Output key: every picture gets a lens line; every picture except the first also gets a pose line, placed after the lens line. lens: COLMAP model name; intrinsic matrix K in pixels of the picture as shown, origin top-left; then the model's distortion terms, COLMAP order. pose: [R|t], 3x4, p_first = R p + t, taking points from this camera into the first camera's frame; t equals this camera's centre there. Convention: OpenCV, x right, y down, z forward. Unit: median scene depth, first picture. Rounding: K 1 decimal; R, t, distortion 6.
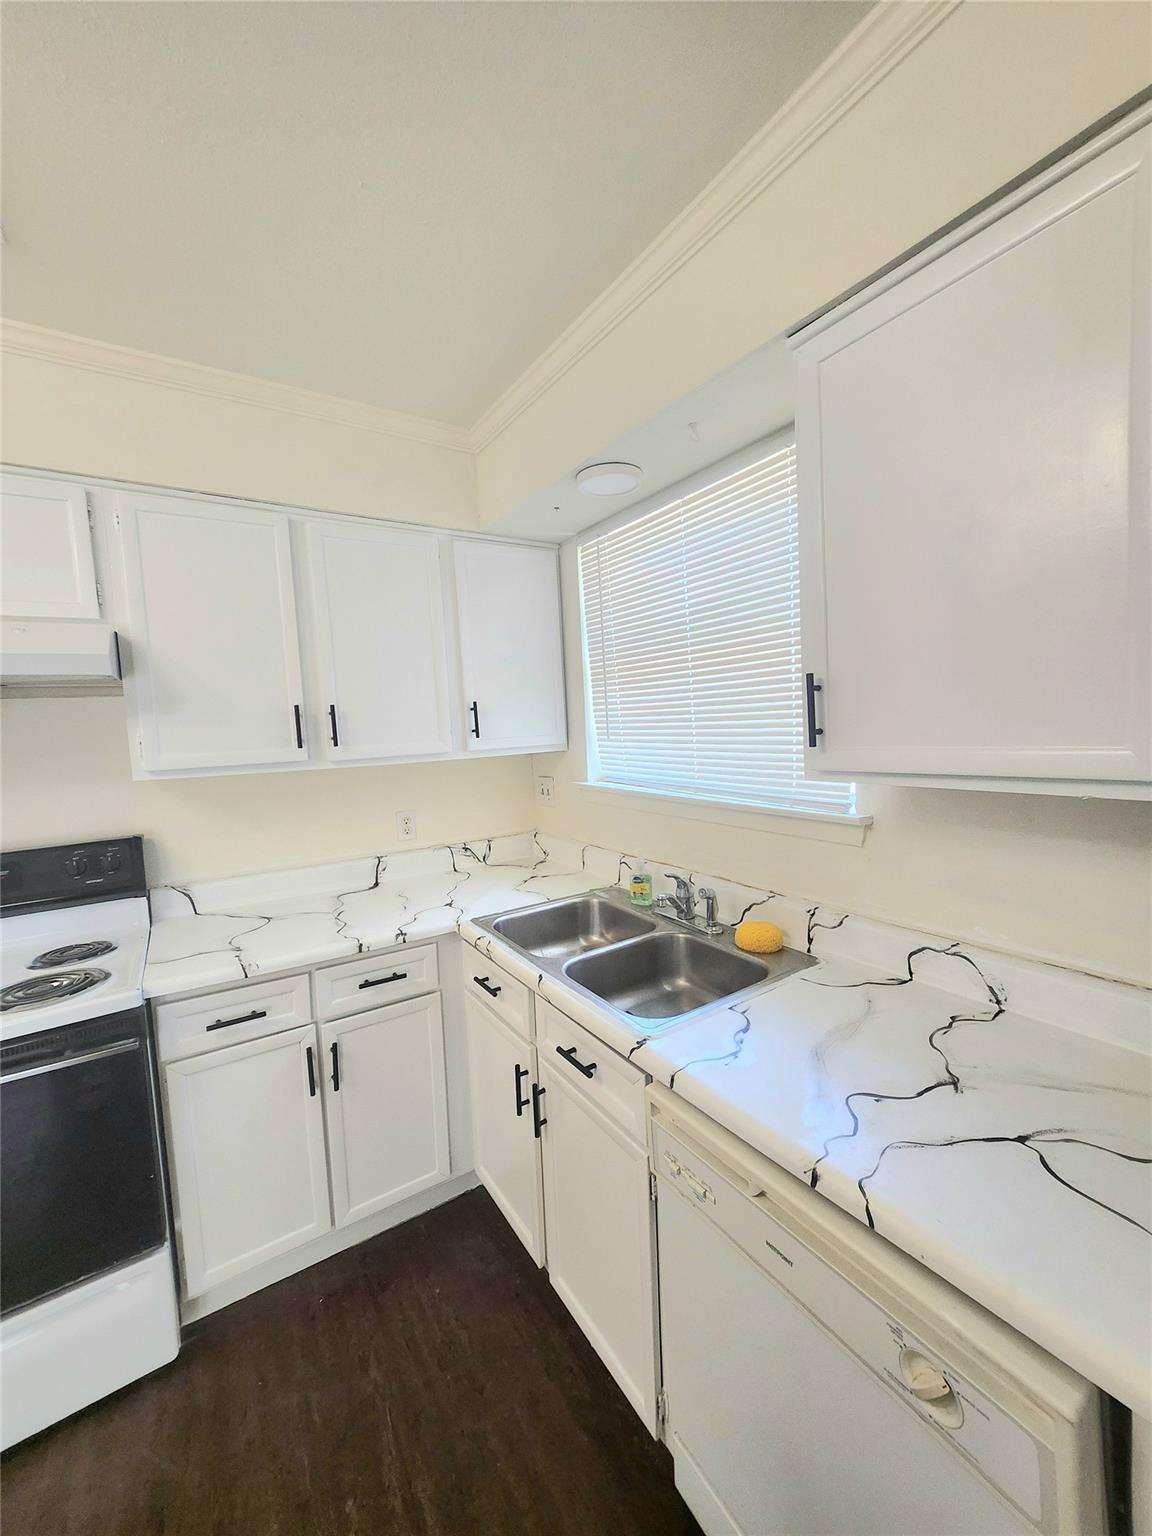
lens RADIAL K [[617.9, 0, 576.0], [0, 617.9, 768.0], [0, 0, 1]] dist [0.013692, -0.000149]
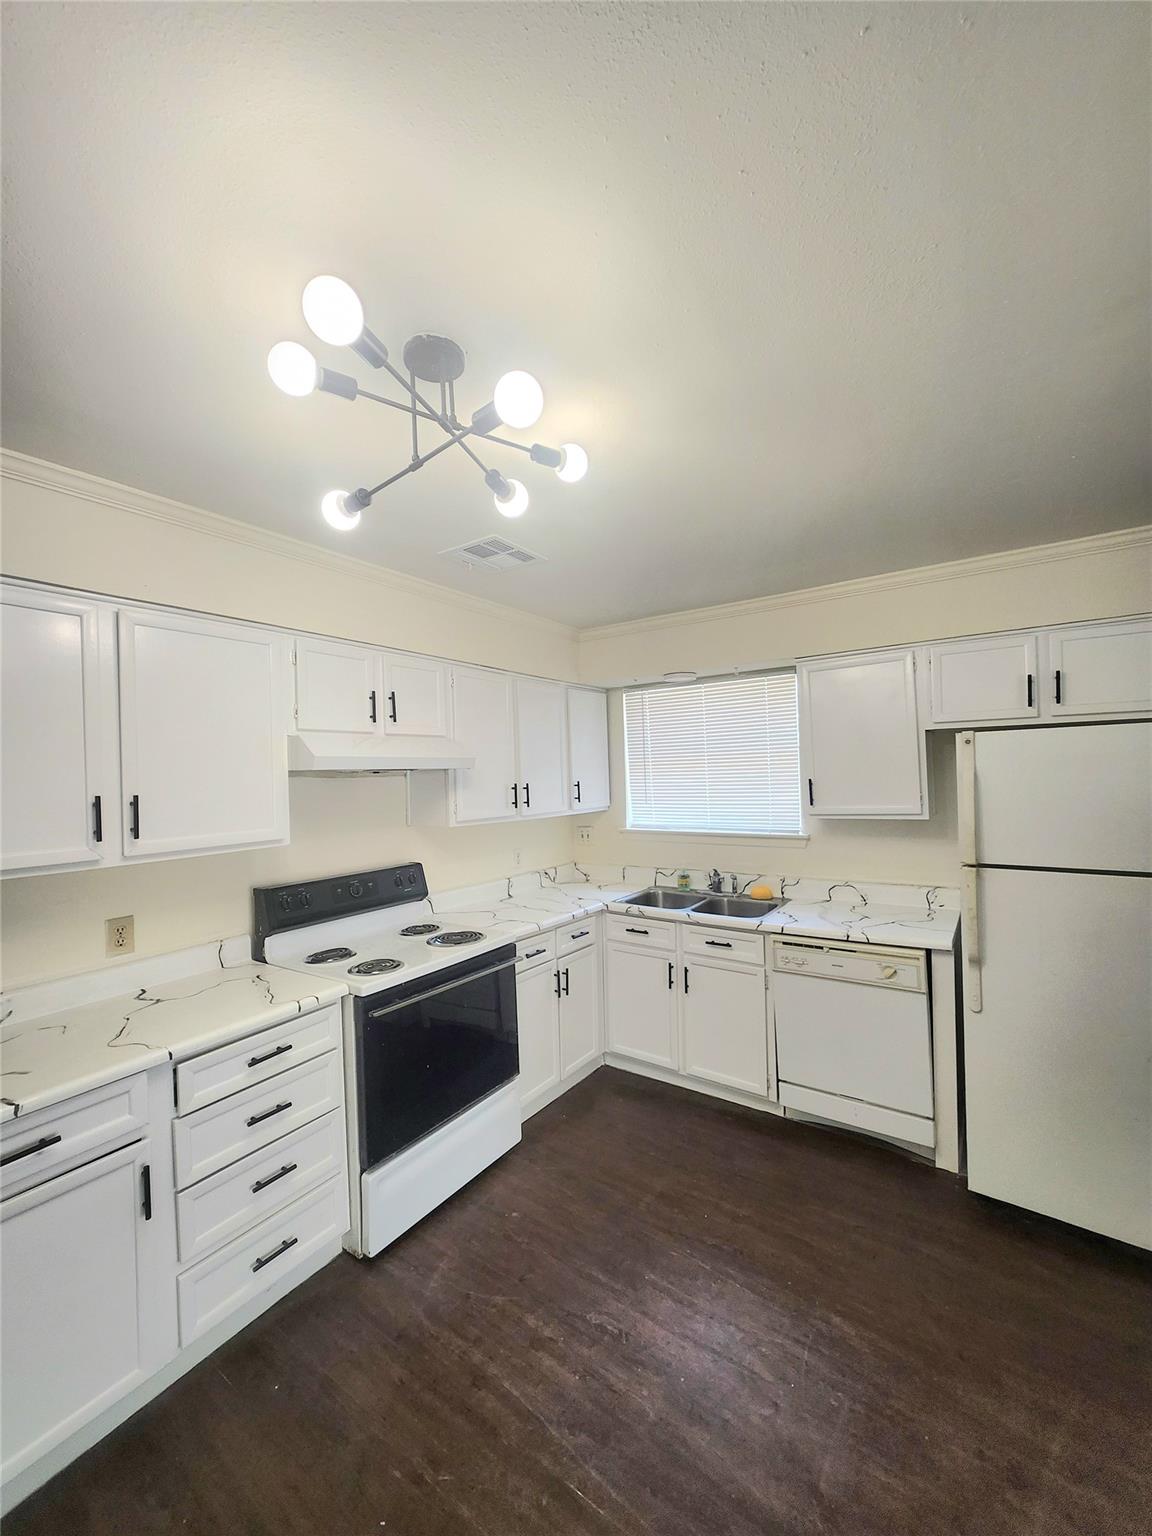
lens RADIAL K [[625.7, 0, 576.0], [0, 625.7, 768.0], [0, 0, 1]] dist [0.035875, 0.000234]
pose [[0.925243, 0.020476, 0.378823, -0.959754], [0.018543, 0.994908, -0.099067, 0.032913], [-0.378922, 0.098686, 0.920152, -0.691944]]
